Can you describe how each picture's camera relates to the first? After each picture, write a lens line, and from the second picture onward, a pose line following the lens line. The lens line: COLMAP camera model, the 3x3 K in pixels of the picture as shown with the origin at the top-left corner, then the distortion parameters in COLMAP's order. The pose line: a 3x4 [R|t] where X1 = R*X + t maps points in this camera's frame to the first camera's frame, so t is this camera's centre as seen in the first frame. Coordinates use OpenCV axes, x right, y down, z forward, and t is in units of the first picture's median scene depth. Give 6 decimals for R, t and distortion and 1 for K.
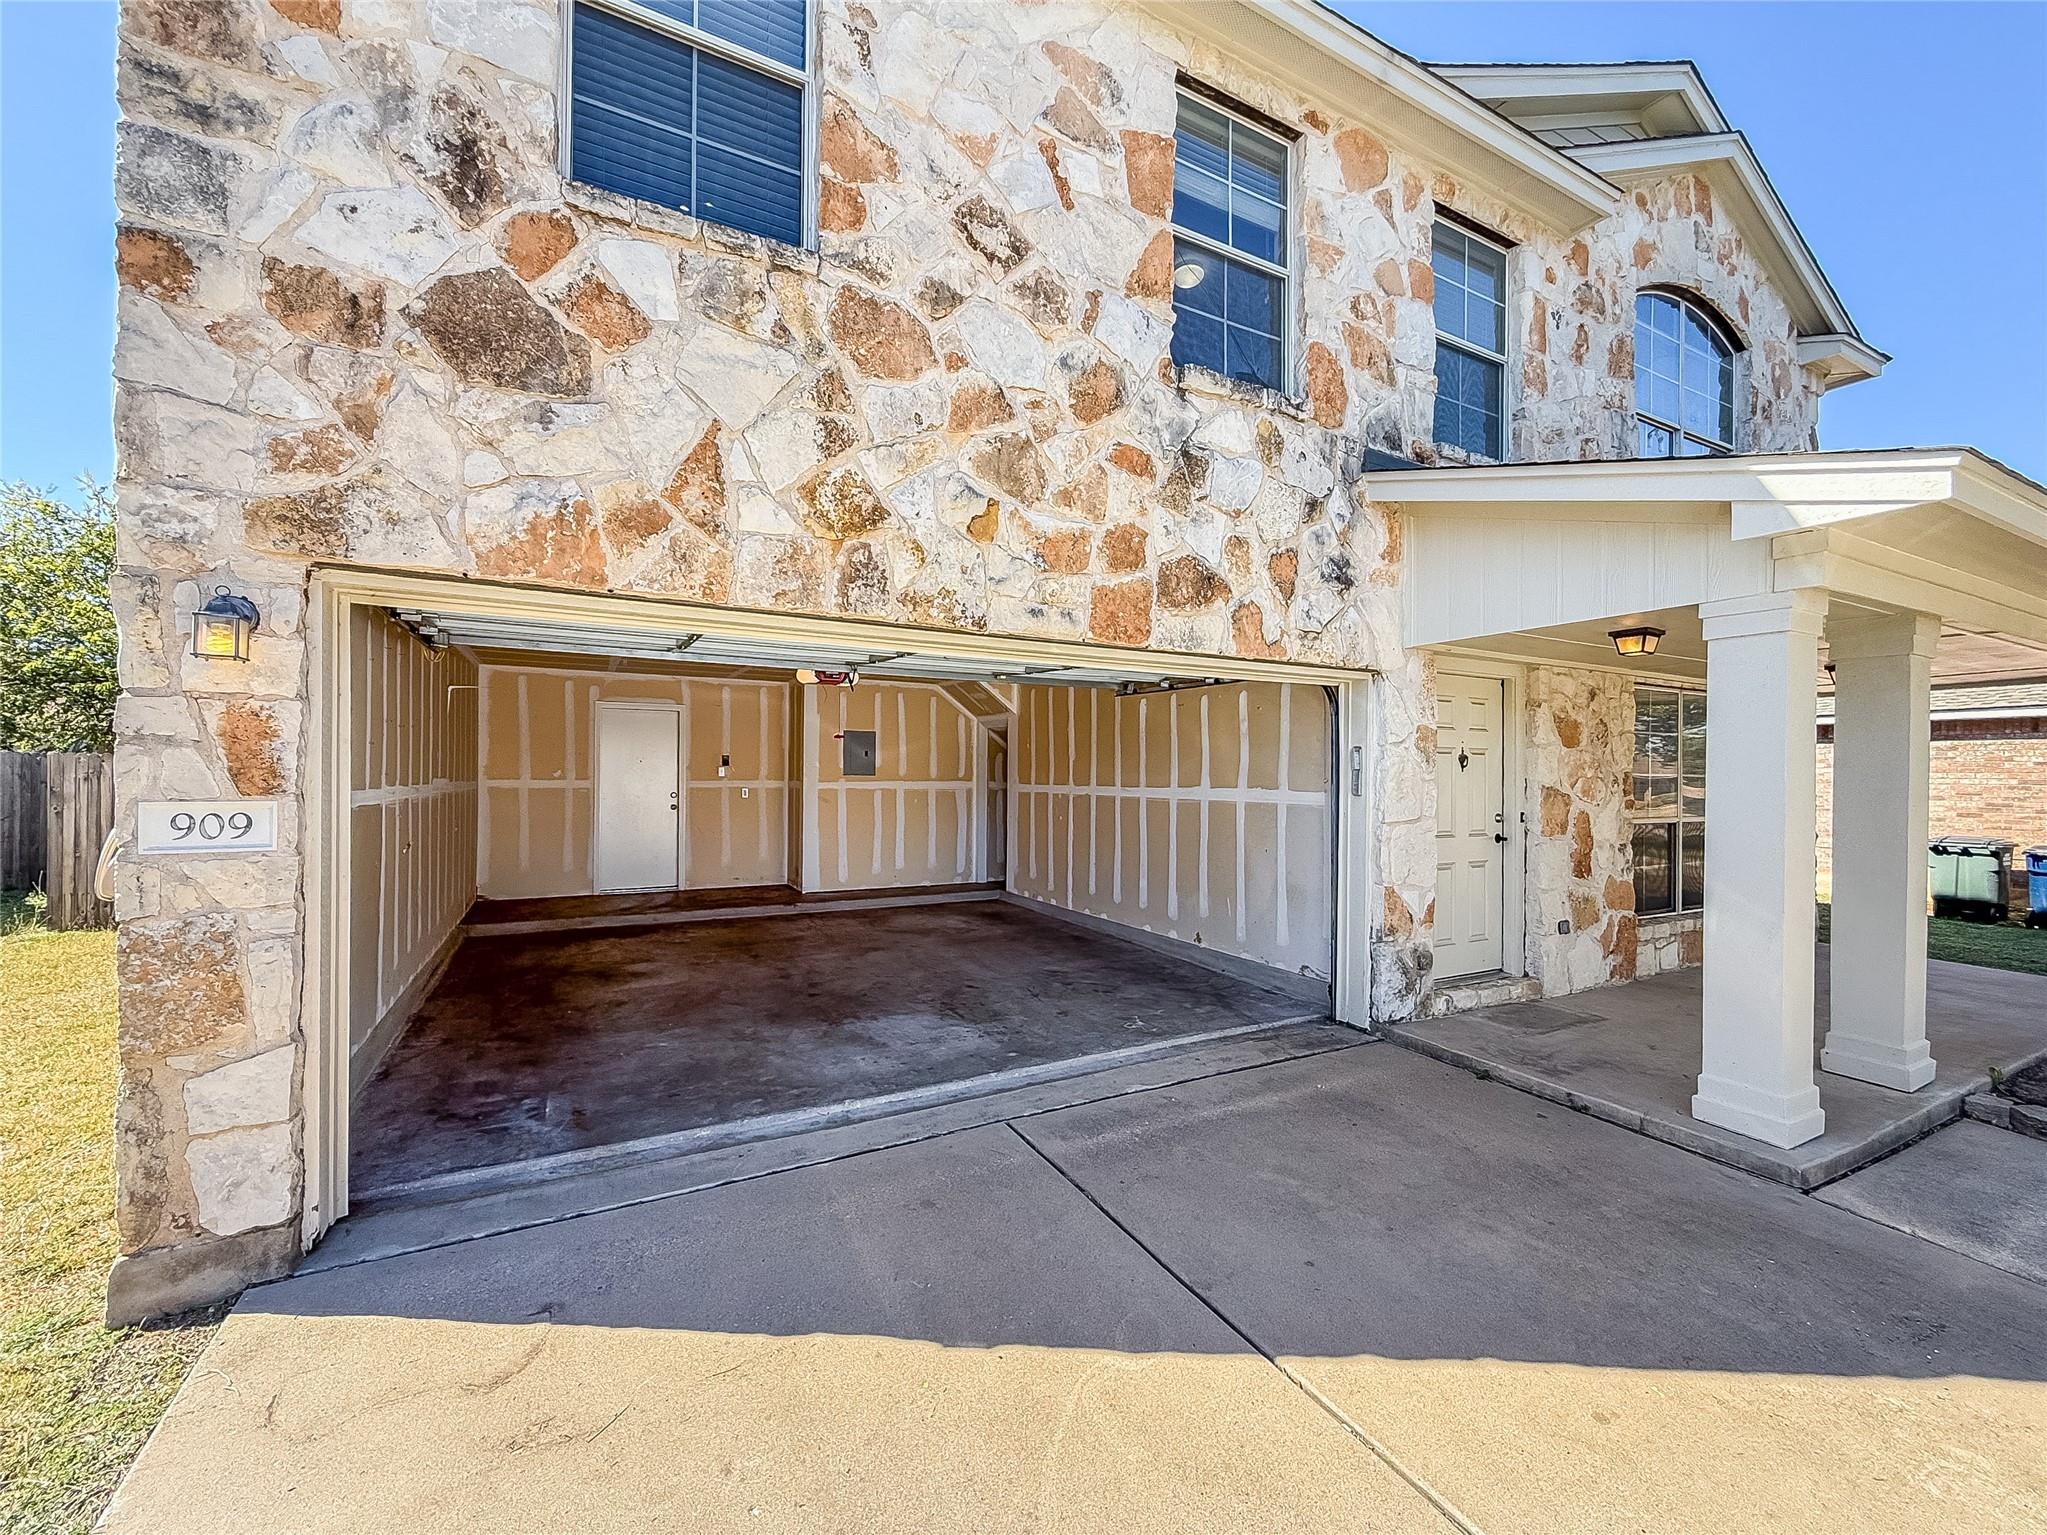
lens RADIAL K [[818.6, 0, 1023.5], [0, 818.6, 767.5], [0, 0, 1]] dist [0.002130, 0.000110]
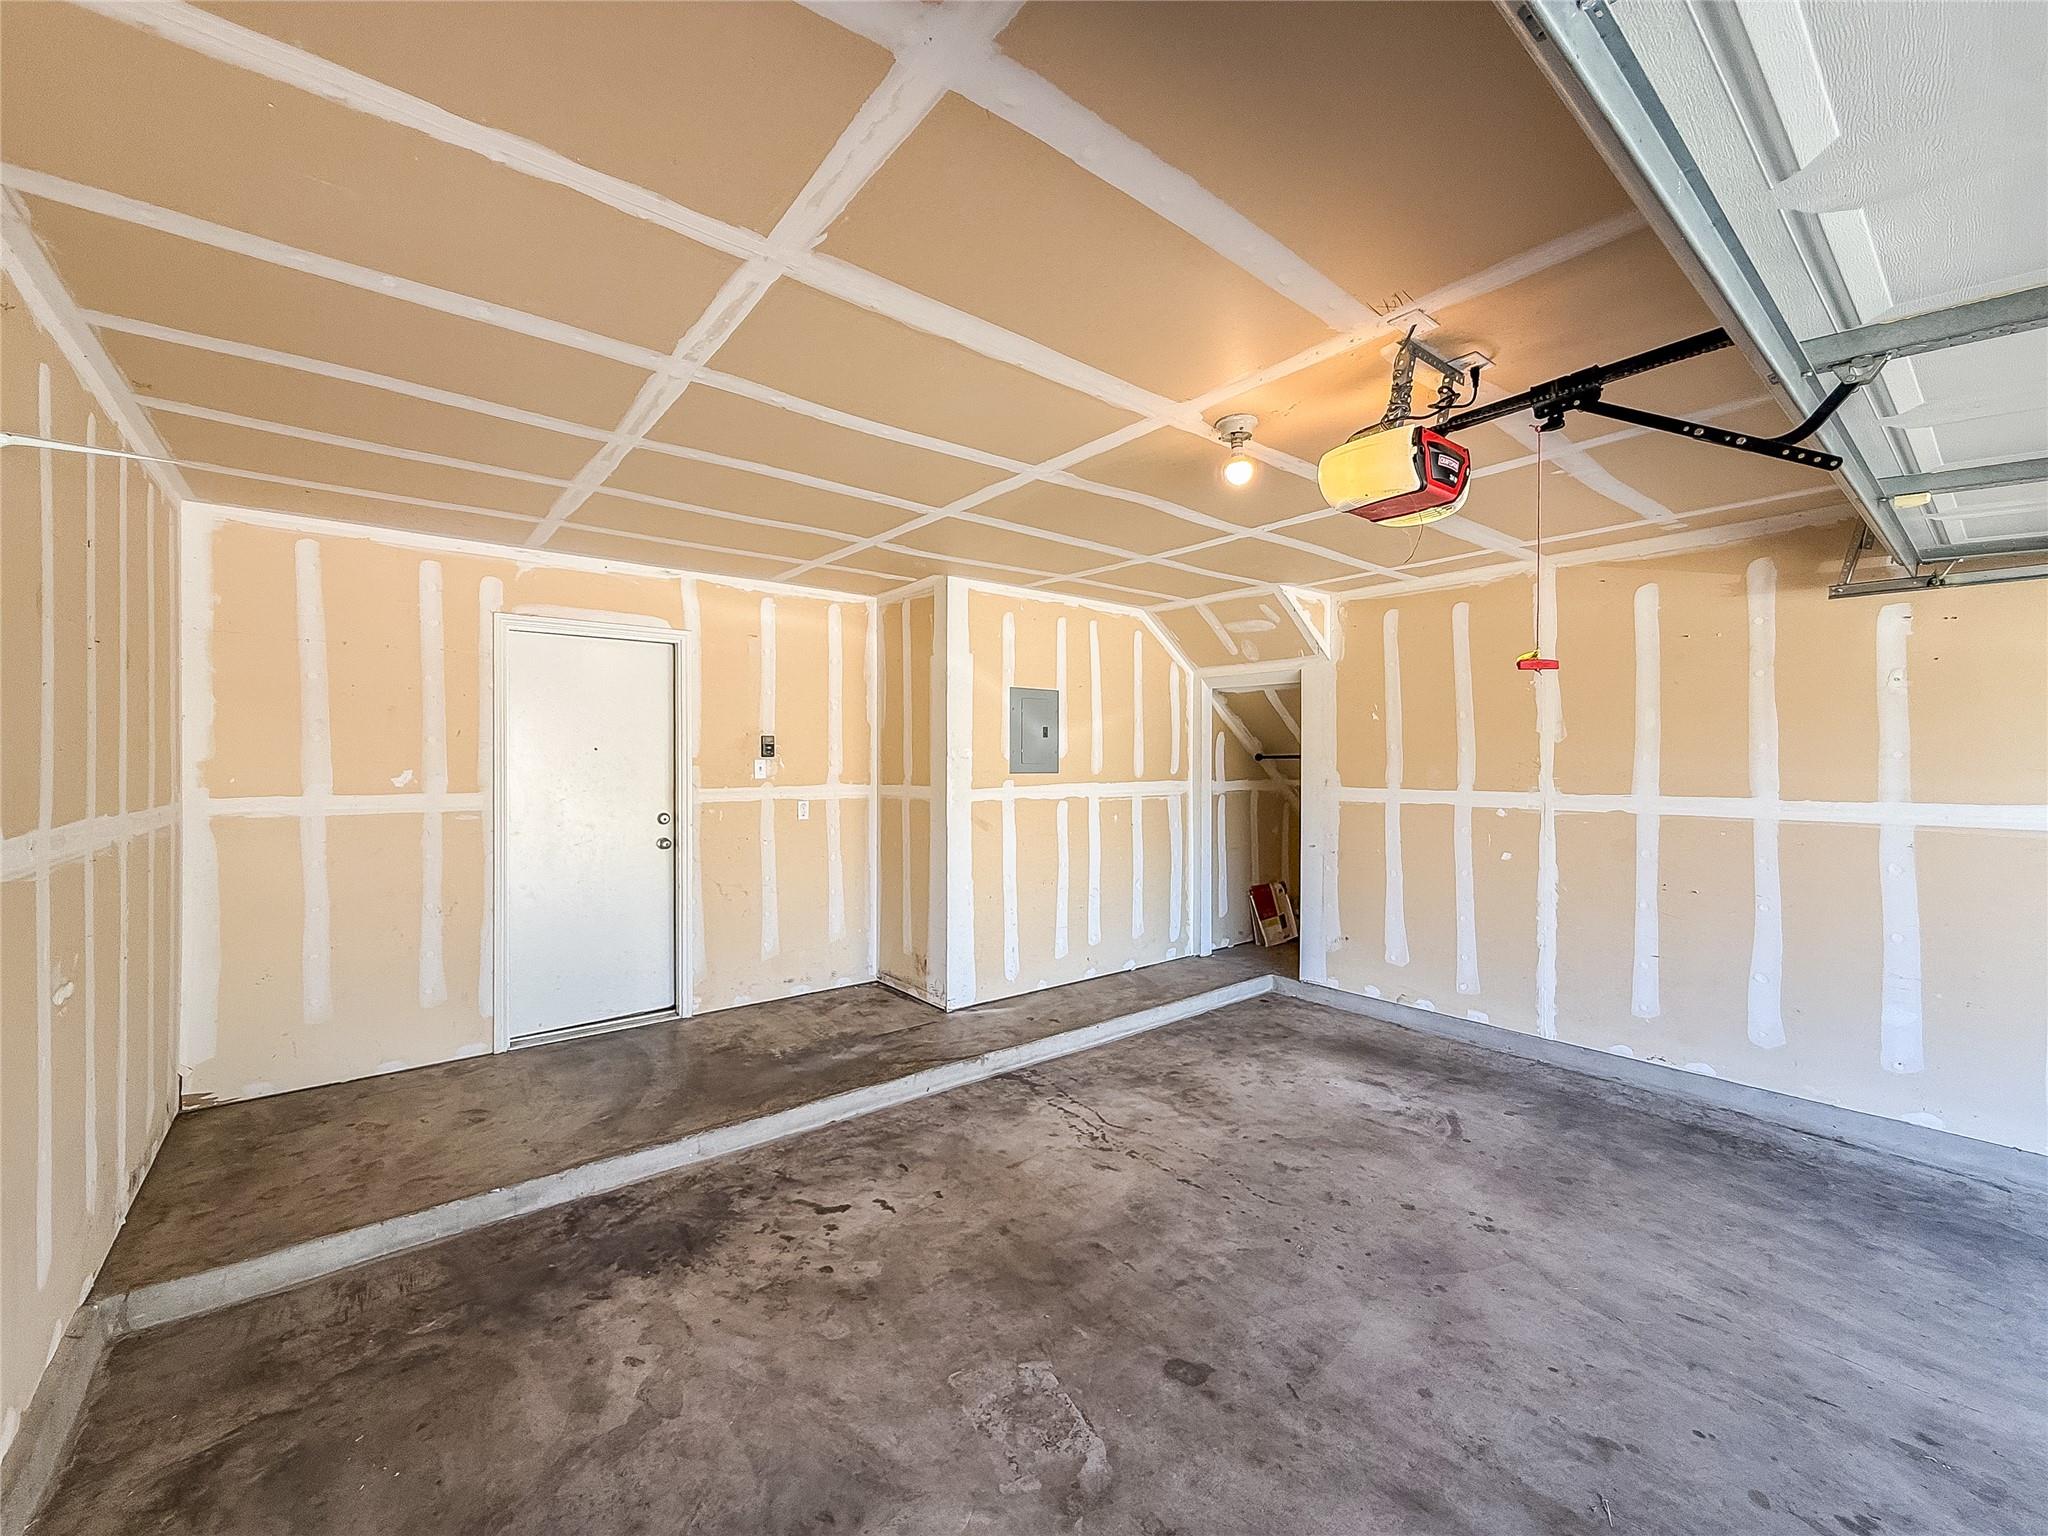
lens RADIAL K [[817.7, 0, 1014.5], [0, 817.7, 757.4], [0, 0, 1]] dist [0.000325, 0.000037]
pose [[0.983321, -0.007014, 0.181745, -0.314307], [0.005994, 0.999963, 0.006165, -0.004173], [-0.181781, -0.004973, 0.983326, 0.494957]]
